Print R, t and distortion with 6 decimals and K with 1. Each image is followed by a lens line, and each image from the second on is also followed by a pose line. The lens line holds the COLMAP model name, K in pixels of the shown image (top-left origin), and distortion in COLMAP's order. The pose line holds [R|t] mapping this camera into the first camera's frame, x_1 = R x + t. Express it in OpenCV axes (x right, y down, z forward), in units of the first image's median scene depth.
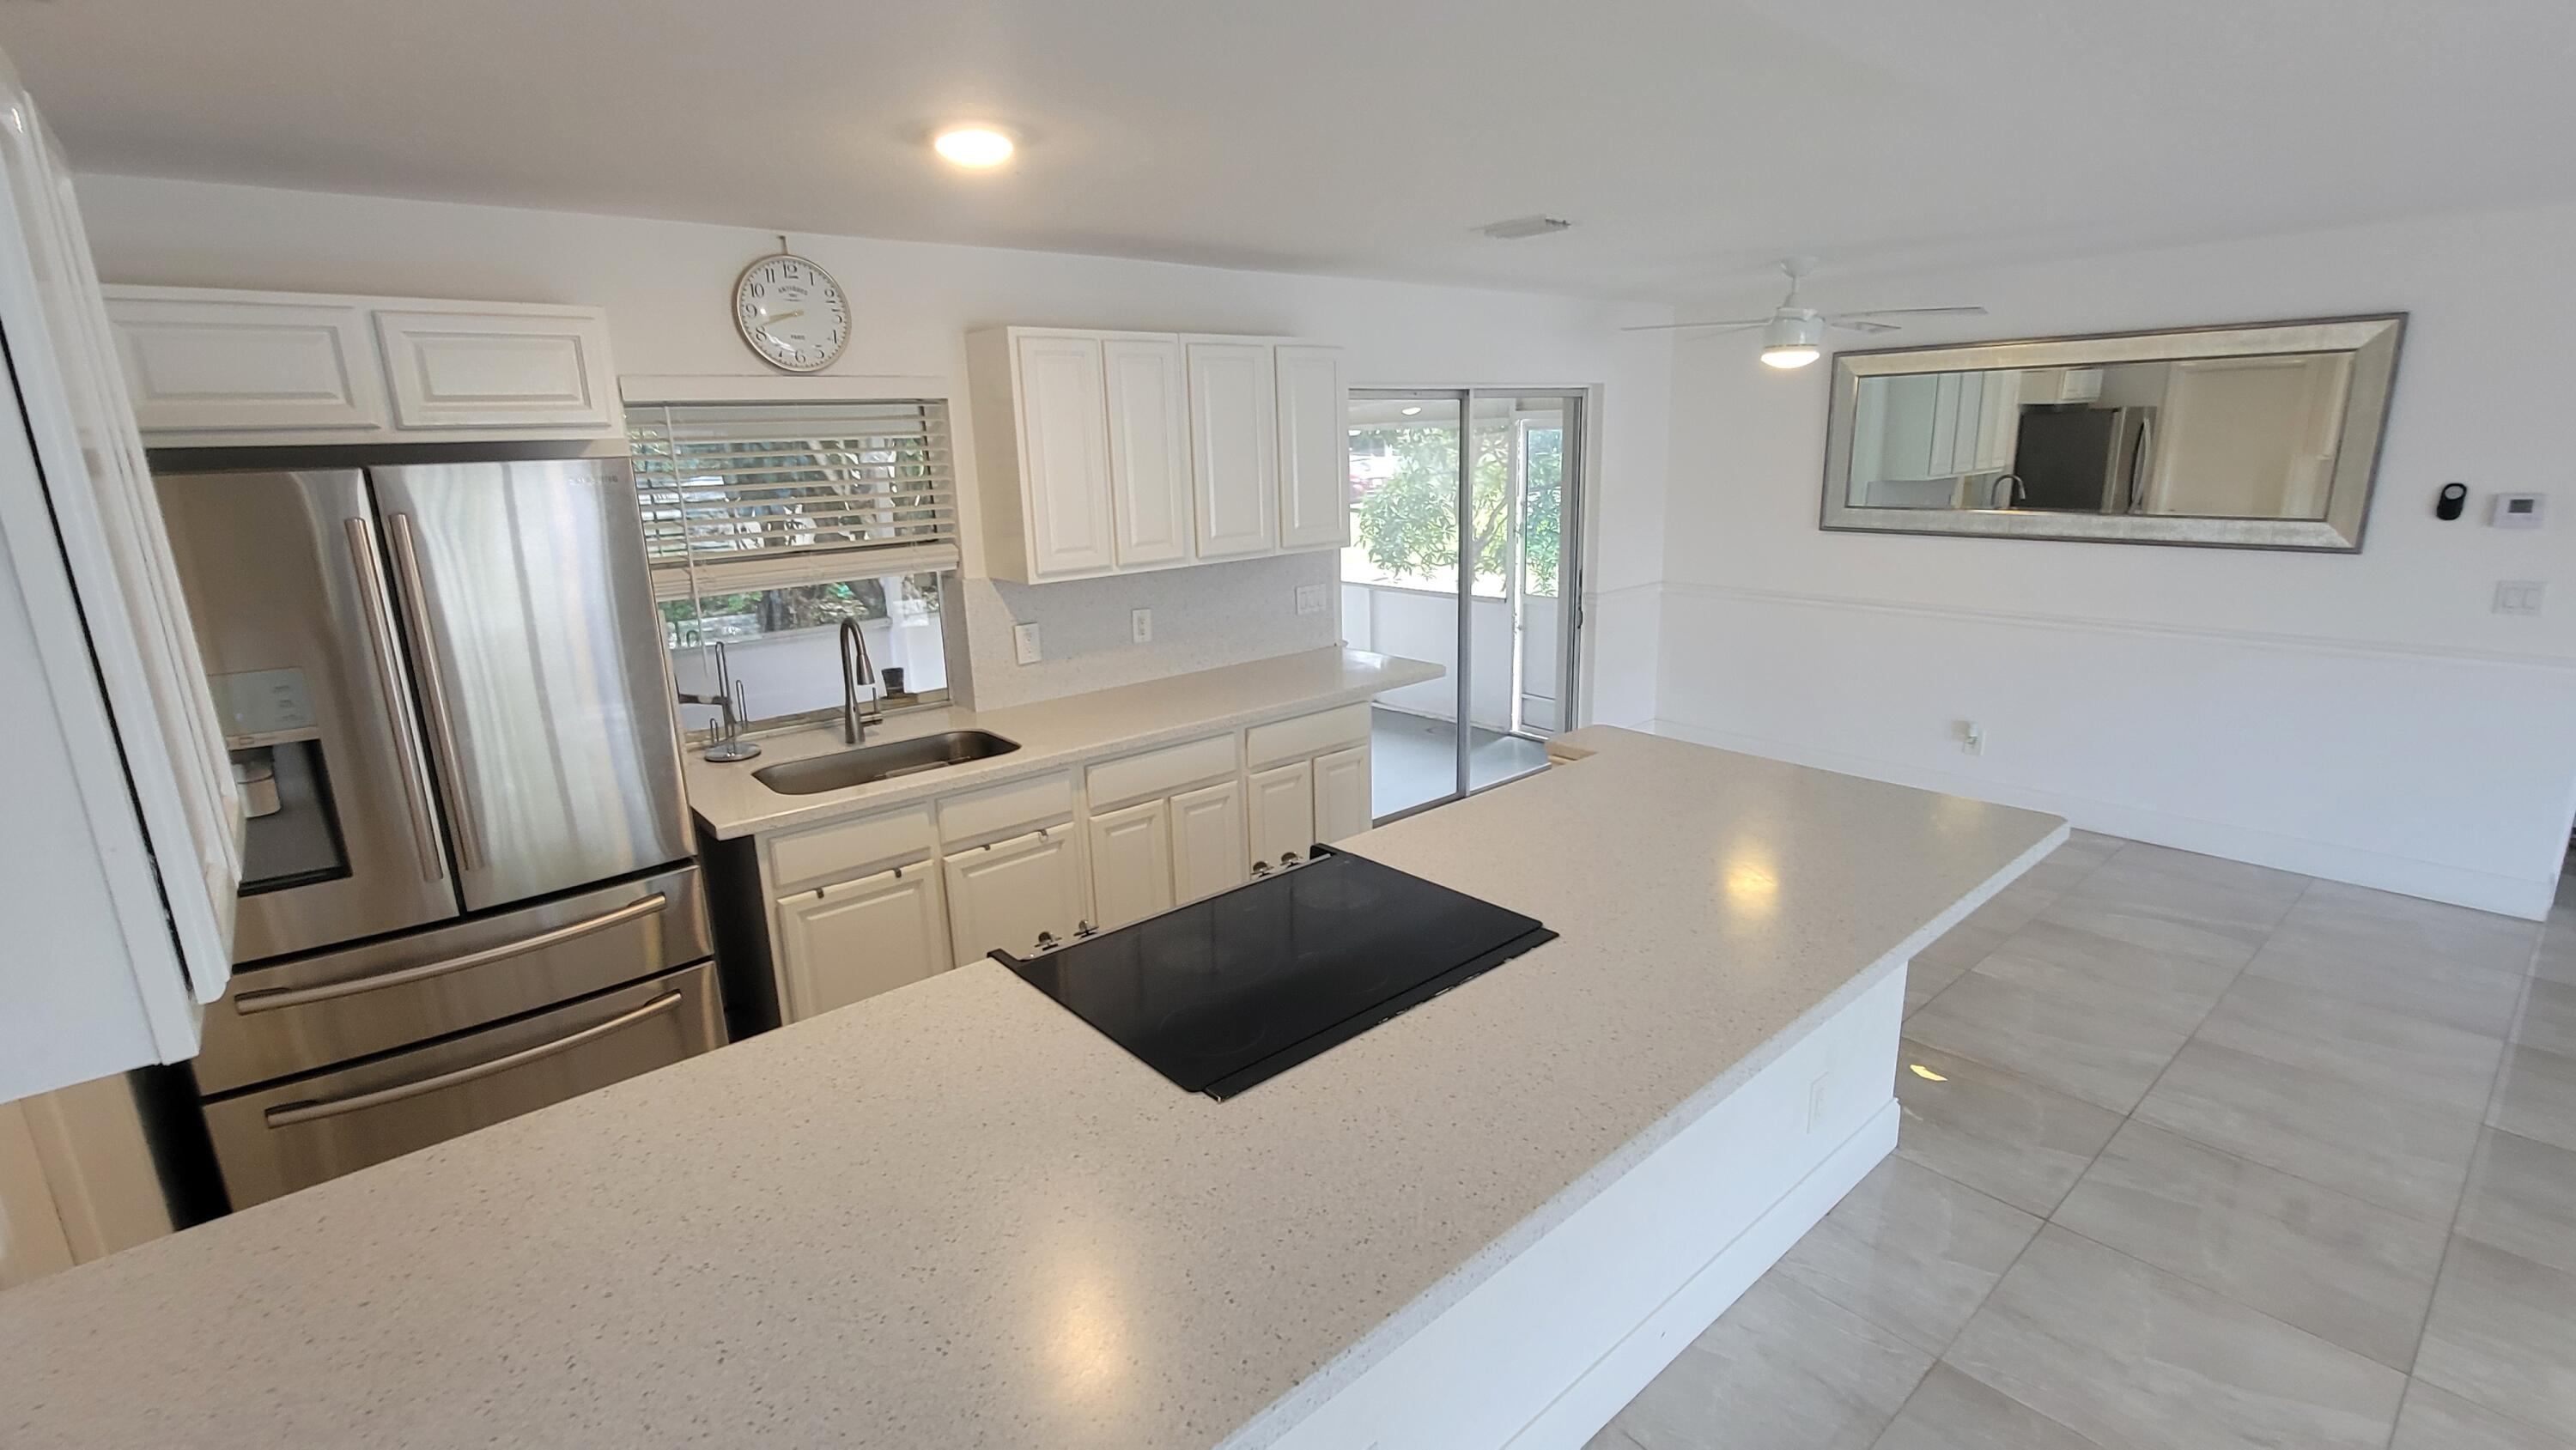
lens RADIAL K [[1156.1, 0, 1291.9], [0, 1156.1, 719.0], [0, 0, 1]] dist [-0.001922, 0.001088]
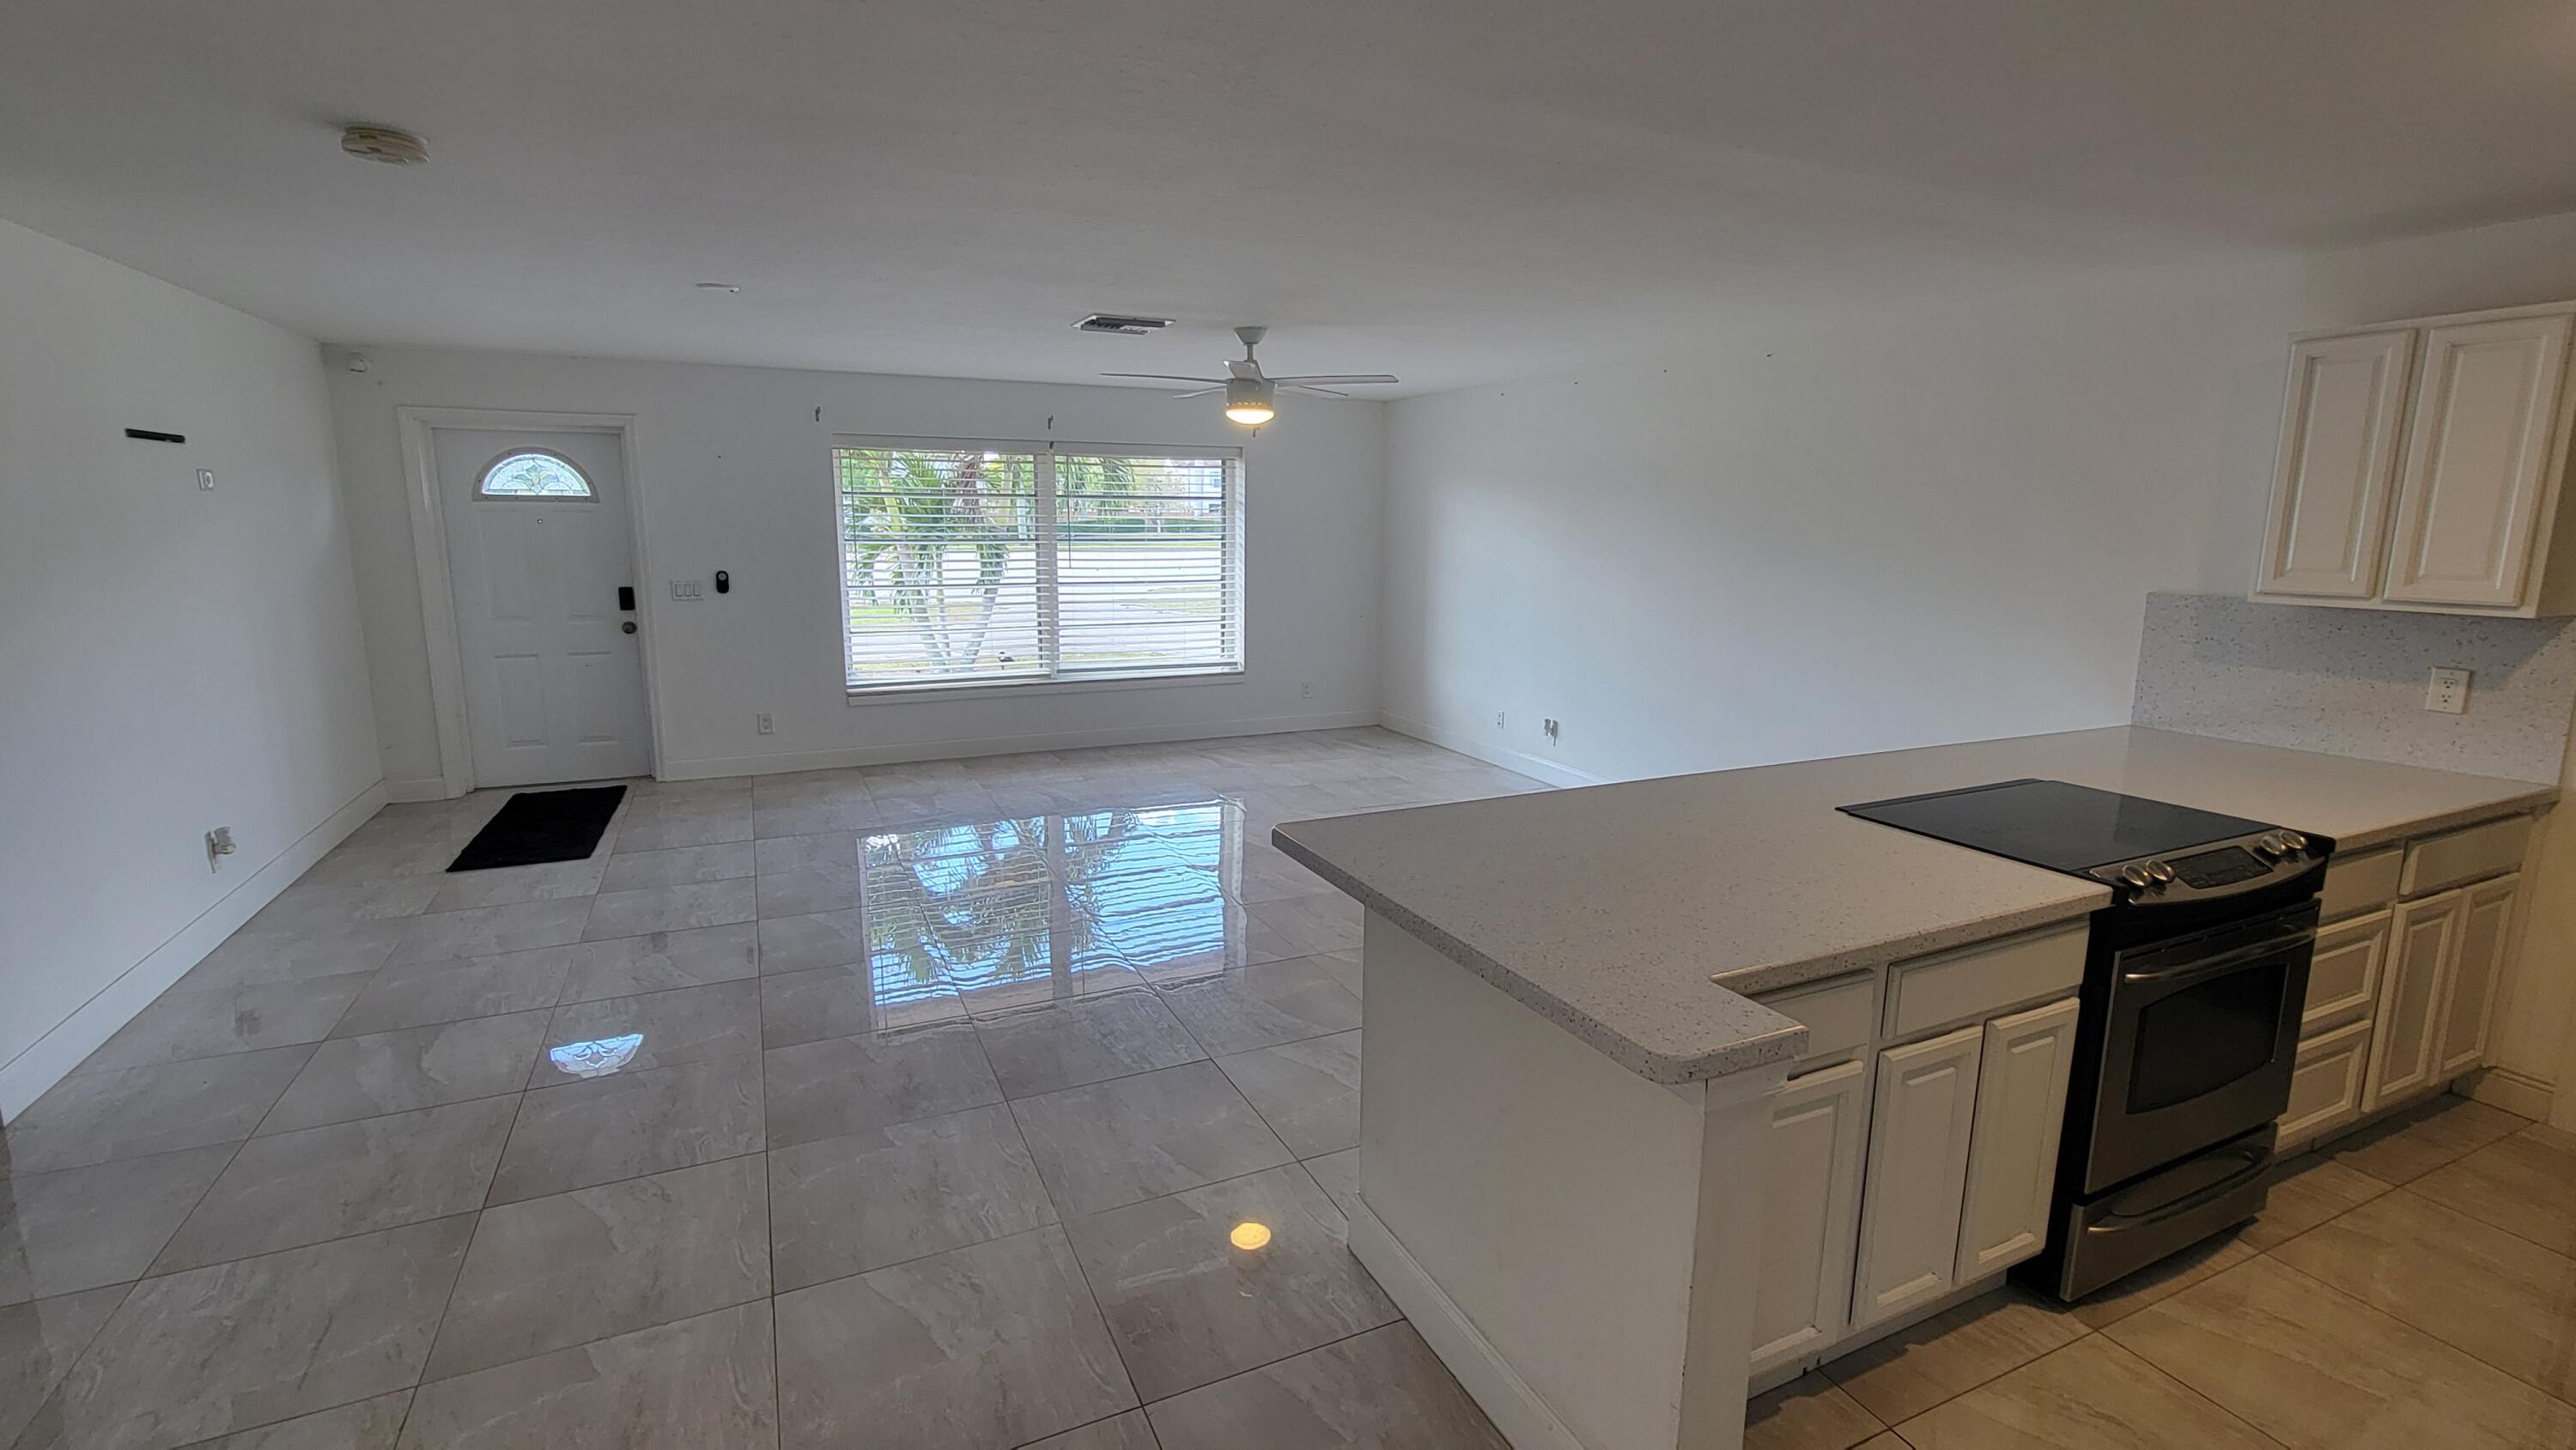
lens RADIAL K [[1156.1, 0, 1291.9], [0, 1156.1, 719.0], [0, 0, 1]] dist [-0.001922, 0.001088]
pose [[-0.963552, -0.027932, 0.266058, 0.297921], [0.082631, 0.914828, 0.395299, -0.306664], [-0.254439, 0.402876, -0.879177, 1.423910]]
